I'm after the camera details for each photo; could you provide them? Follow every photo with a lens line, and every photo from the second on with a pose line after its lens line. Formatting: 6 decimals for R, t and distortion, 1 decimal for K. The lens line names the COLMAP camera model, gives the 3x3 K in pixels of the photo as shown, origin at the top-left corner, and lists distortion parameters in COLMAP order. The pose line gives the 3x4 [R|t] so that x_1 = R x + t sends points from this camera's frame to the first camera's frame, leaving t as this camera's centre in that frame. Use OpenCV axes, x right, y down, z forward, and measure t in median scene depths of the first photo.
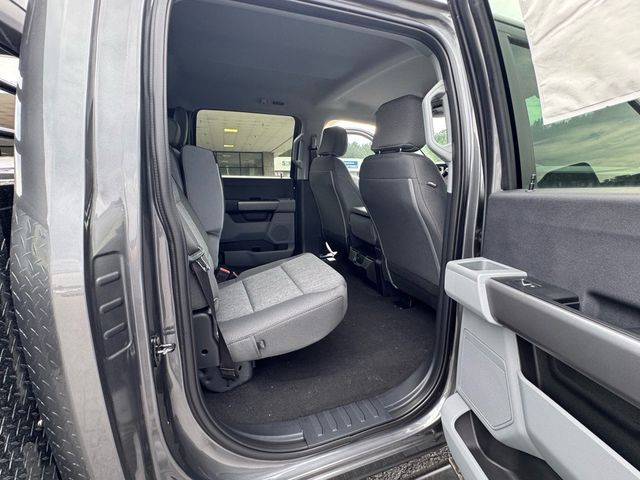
lens RADIAL K [[297.5, 0, 320.0], [0, 297.5, 240.0], [0, 0, 1]] dist [0.000670, -0.000431]
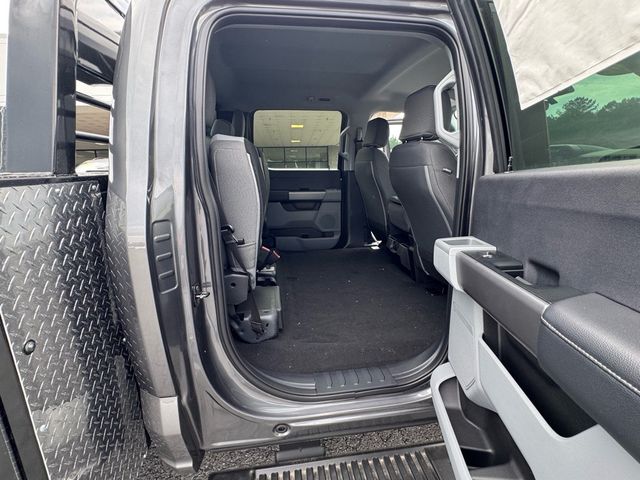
lens RADIAL K [[297.5, 0, 320.0], [0, 297.5, 240.0], [0, 0, 1]] dist [0.000670, -0.000431]
pose [[0.976337, 0.029660, -0.214212, 0.197347], [-0.024991, 0.999388, 0.024471, 0.047907], [0.214807, -0.018538, 0.976481, -0.138870]]
